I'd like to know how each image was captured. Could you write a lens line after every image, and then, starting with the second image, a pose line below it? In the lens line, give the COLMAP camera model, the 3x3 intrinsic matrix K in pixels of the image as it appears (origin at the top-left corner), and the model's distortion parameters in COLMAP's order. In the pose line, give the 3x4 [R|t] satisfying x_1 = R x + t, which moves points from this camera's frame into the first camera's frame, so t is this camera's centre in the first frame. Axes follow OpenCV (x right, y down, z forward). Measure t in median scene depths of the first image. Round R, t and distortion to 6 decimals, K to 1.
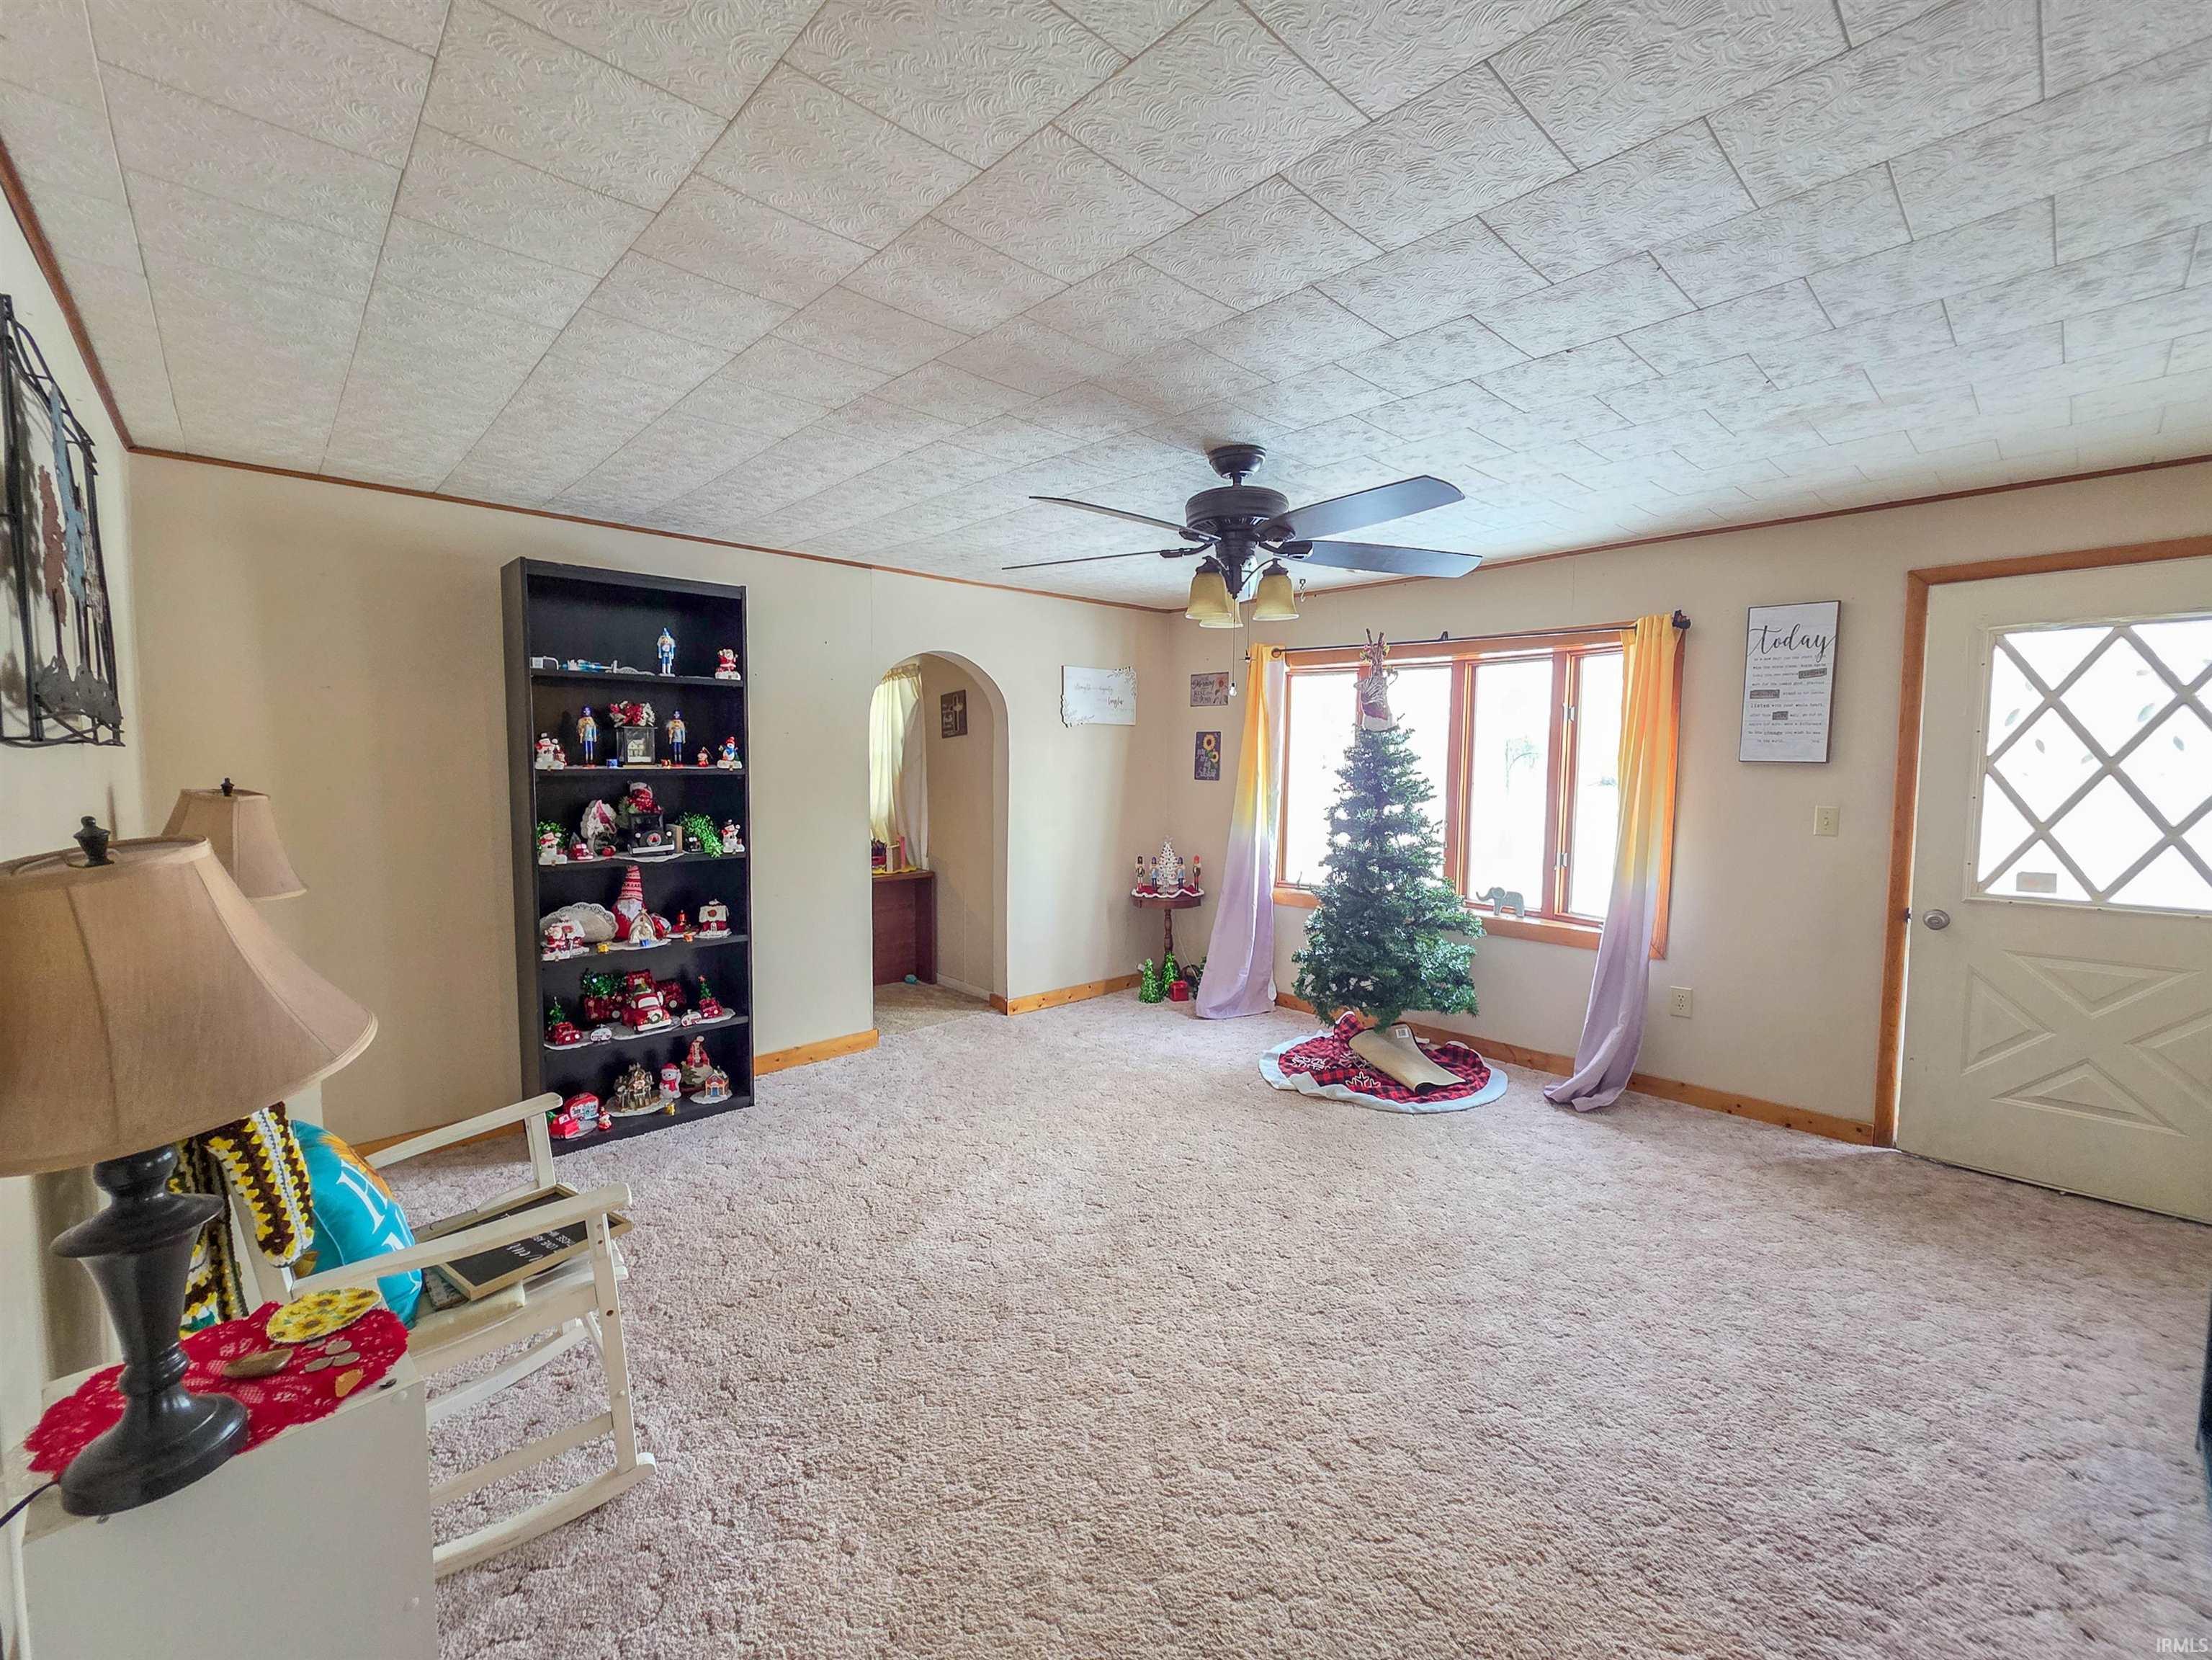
lens RADIAL K [[907.4, 0, 1101.3], [0, 907.4, 821.8], [0, 0, 1]] dist [-0.000223, 0.000091]
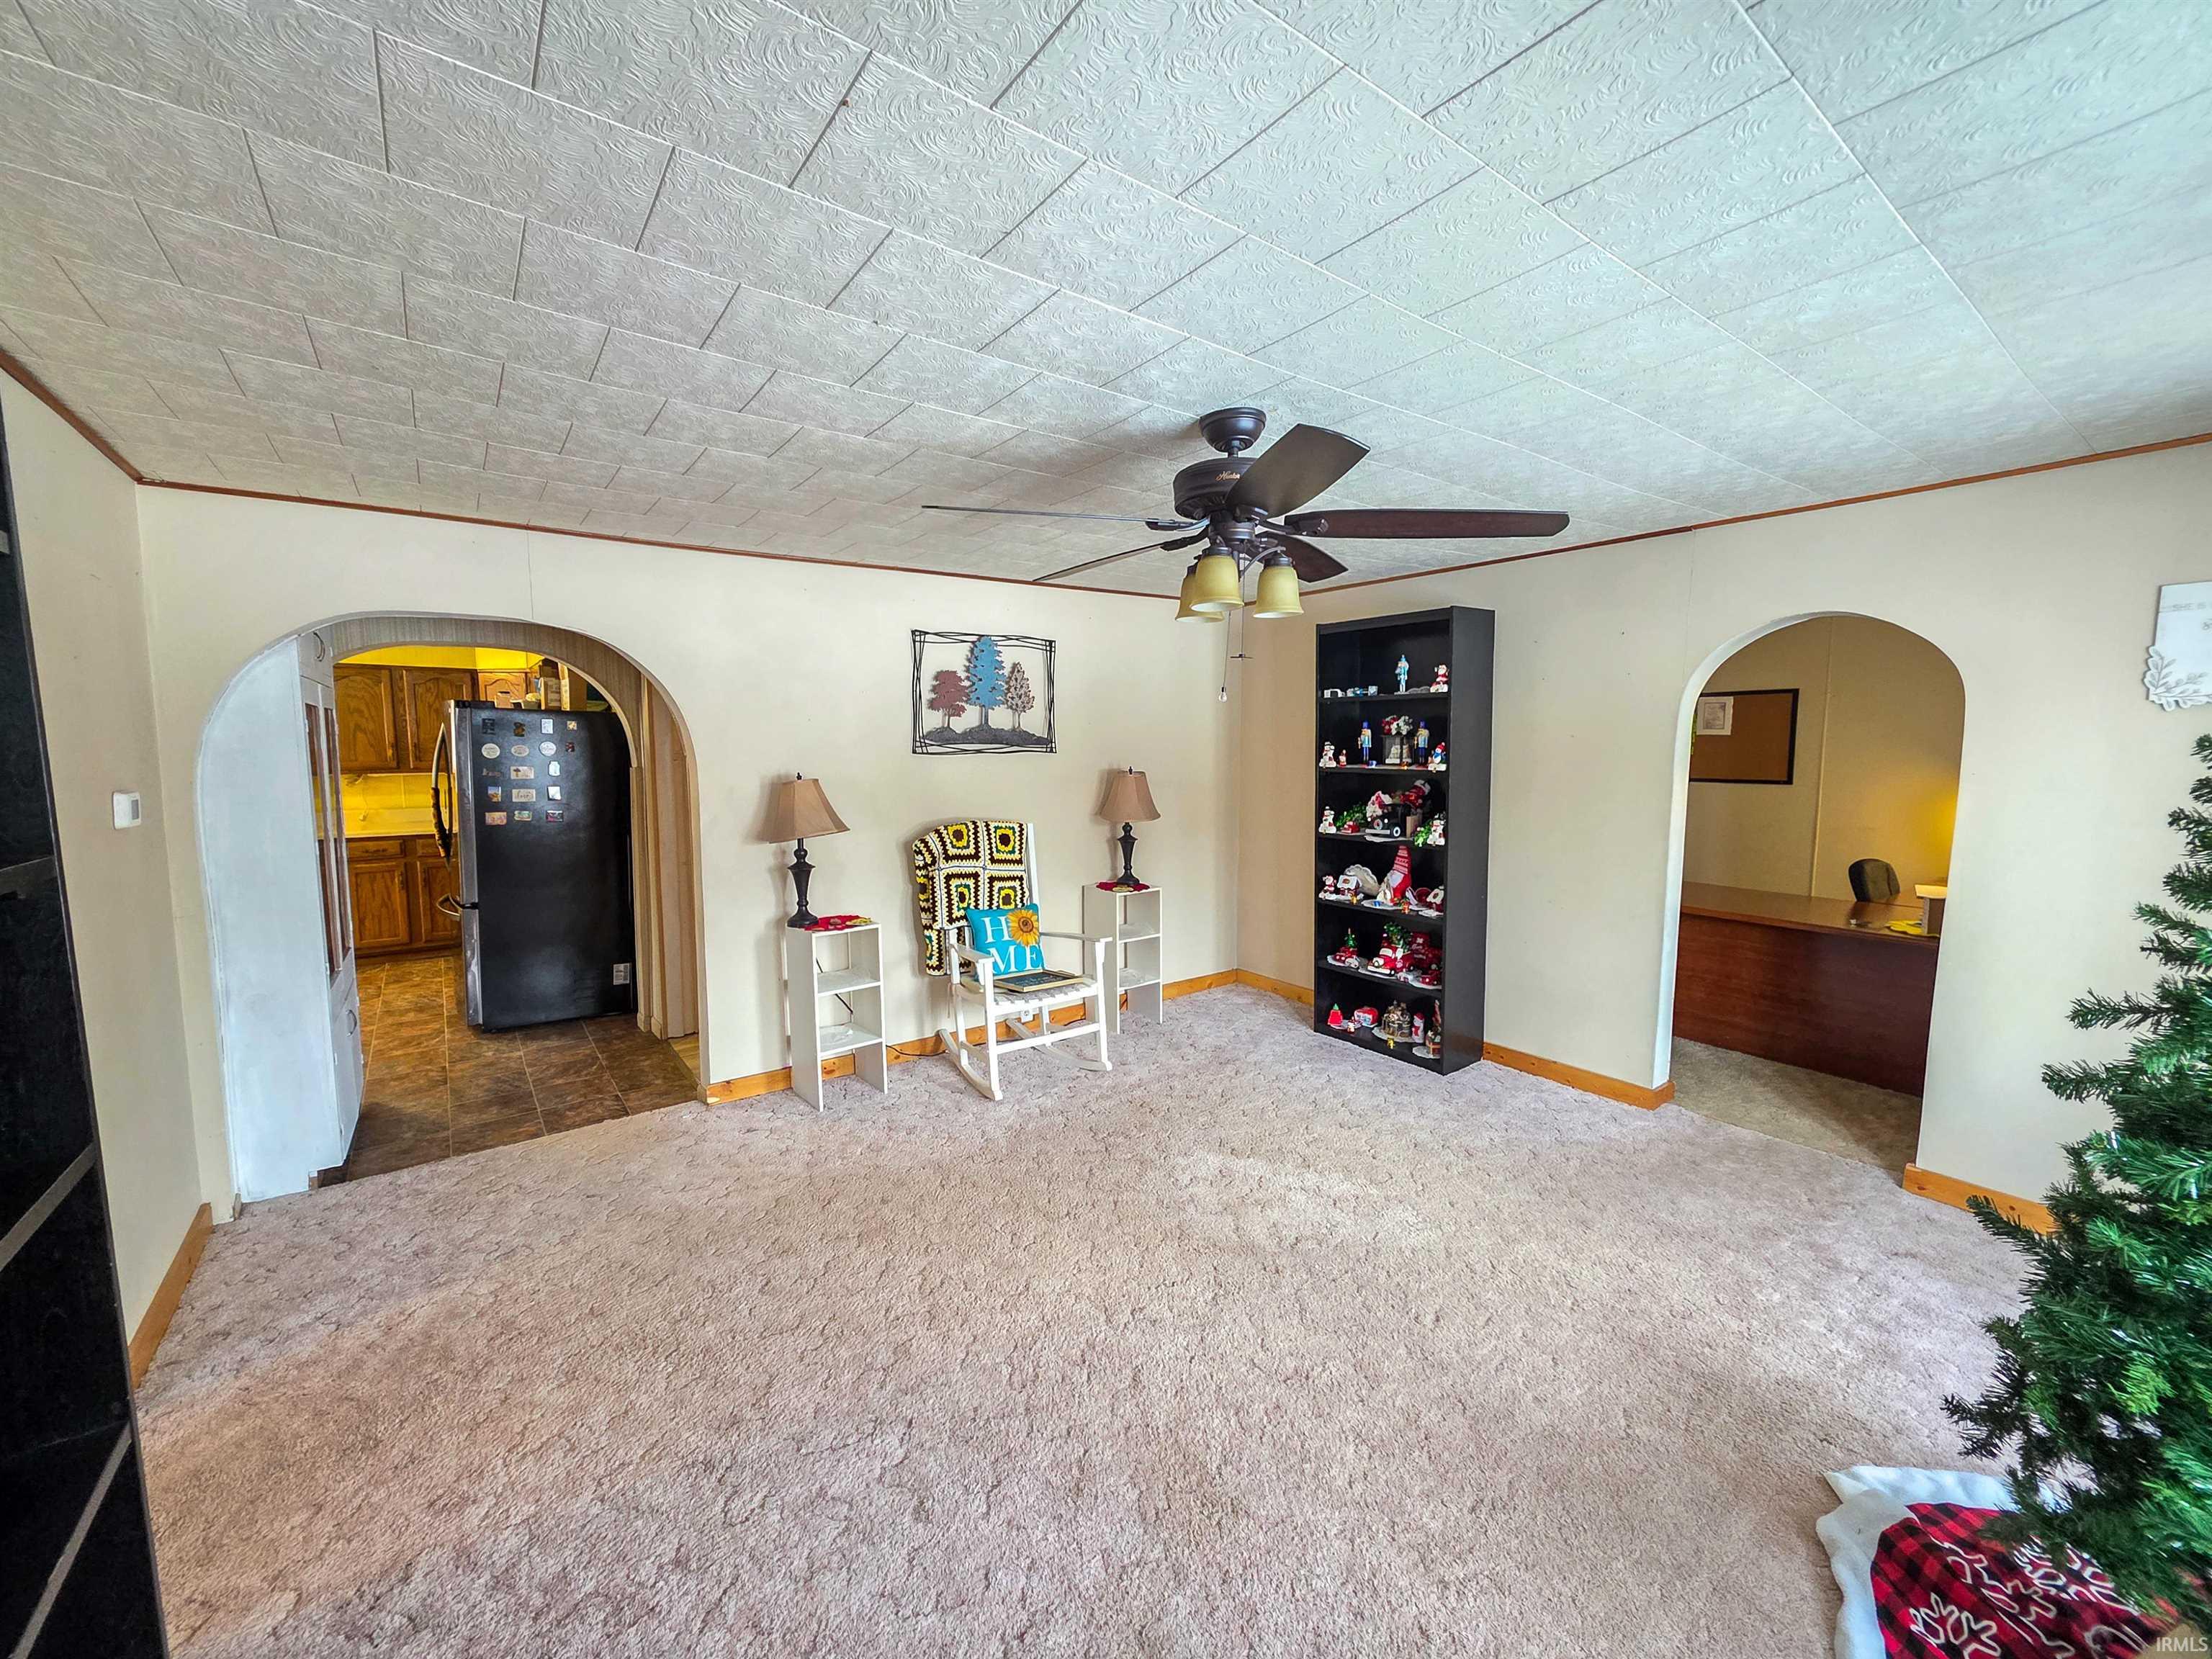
lens RADIAL K [[876.0, 0, 1110.2], [0, 876.0, 822.0], [0, 0, 1]] dist [-0.000101, 0.000036]
pose [[-0.116240, 0.085101, -0.989569, 0.758892], [-0.069184, 0.993209, 0.093541, -0.071892], [0.990809, 0.079335, -0.109563, 0.753475]]
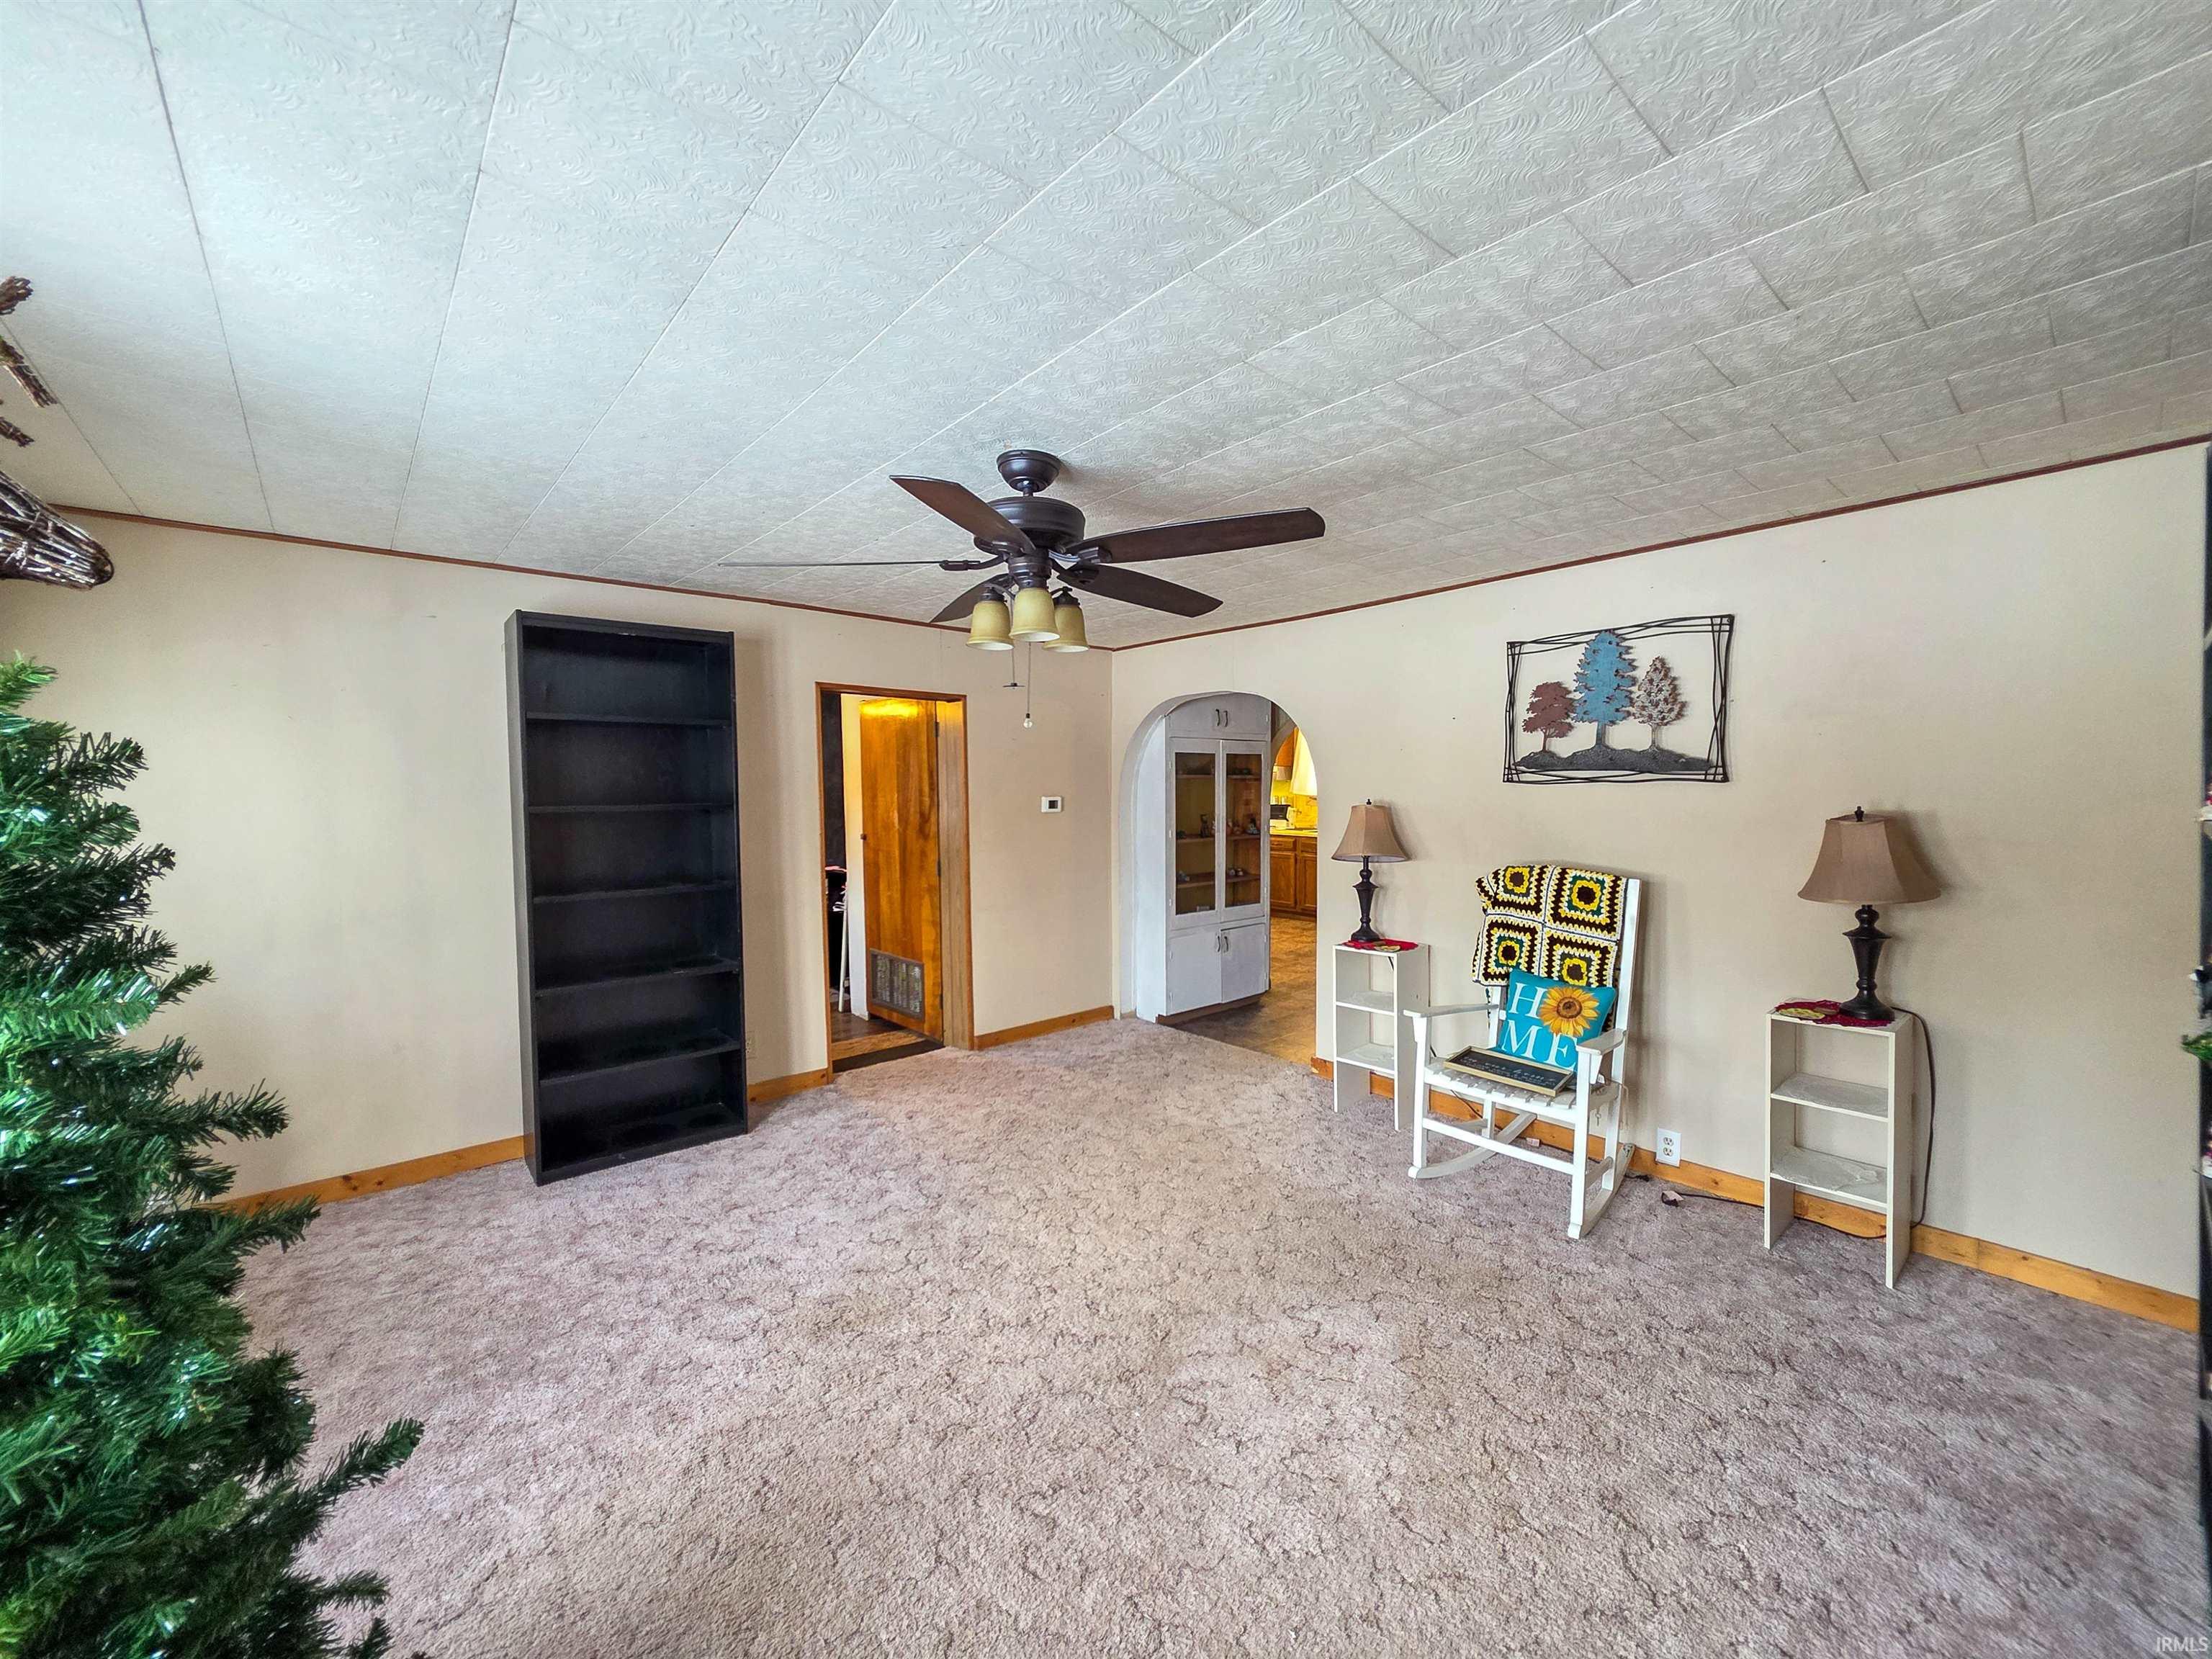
lens RADIAL K [[876.0, 0, 1110.2], [0, 876.0, 822.0], [0, 0, 1]] dist [-0.000101, 0.000036]
pose [[-0.999464, -0.002288, 0.032660, 0.032350], [0.001534, 0.993184, 0.116545, -0.110654], [-0.032704, 0.116533, -0.992648, 1.424859]]
